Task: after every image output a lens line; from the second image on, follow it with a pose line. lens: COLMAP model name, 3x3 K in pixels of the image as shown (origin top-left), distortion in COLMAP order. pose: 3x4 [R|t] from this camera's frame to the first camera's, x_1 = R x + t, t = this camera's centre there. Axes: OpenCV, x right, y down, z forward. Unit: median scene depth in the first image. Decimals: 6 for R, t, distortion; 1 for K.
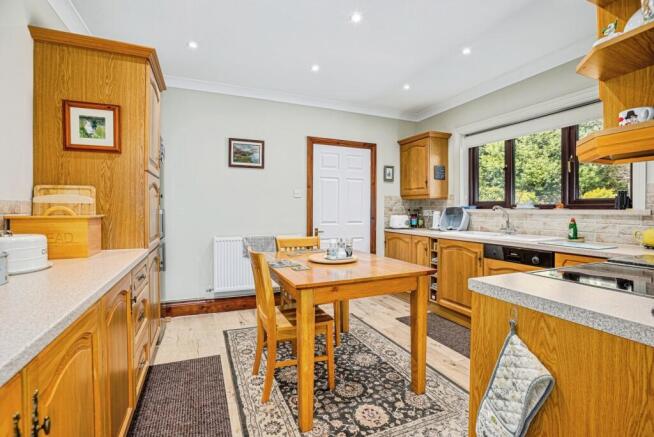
lens RADIAL K [[308.5, 0, 324.6], [0, 308.5, 213.2], [0, 0, 1]] dist [-0.031832, 0.001198]
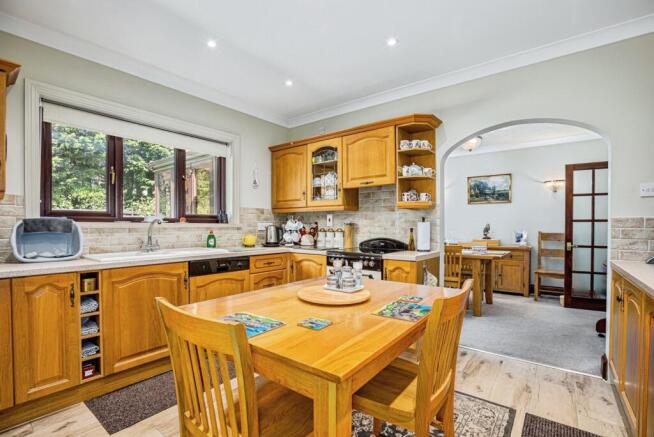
lens RADIAL K [[308.5, 0, 331.5], [0, 308.5, 227.4], [0, 0, 1]] dist [-0.031832, 0.001198]
pose [[-0.505276, -0.012878, 0.862862, -0.334784], [0.004055, 0.999842, 0.017297, -0.010426], [-0.862948, 0.012239, -0.505144, 0.801375]]
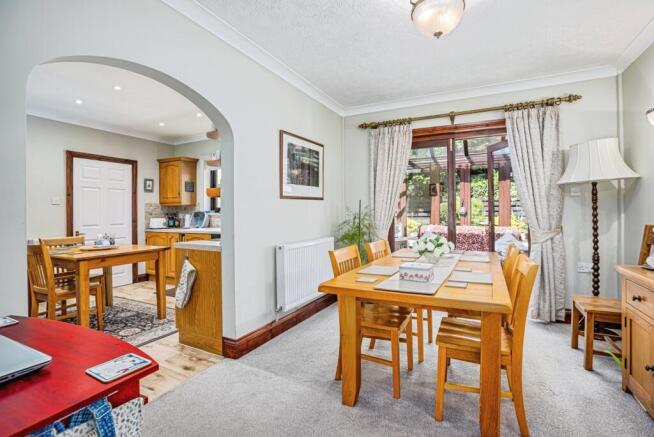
lens RADIAL K [[308.5, 0, 338.1], [0, 308.5, 211.4], [0, 0, 1]] dist [-0.031832, 0.001198]
pose [[0.747938, -0.008093, 0.663719, -0.044586], [0.018521, 0.999791, -0.008679, 0.003289], [-0.663510, 0.018784, 0.747931, -0.495095]]
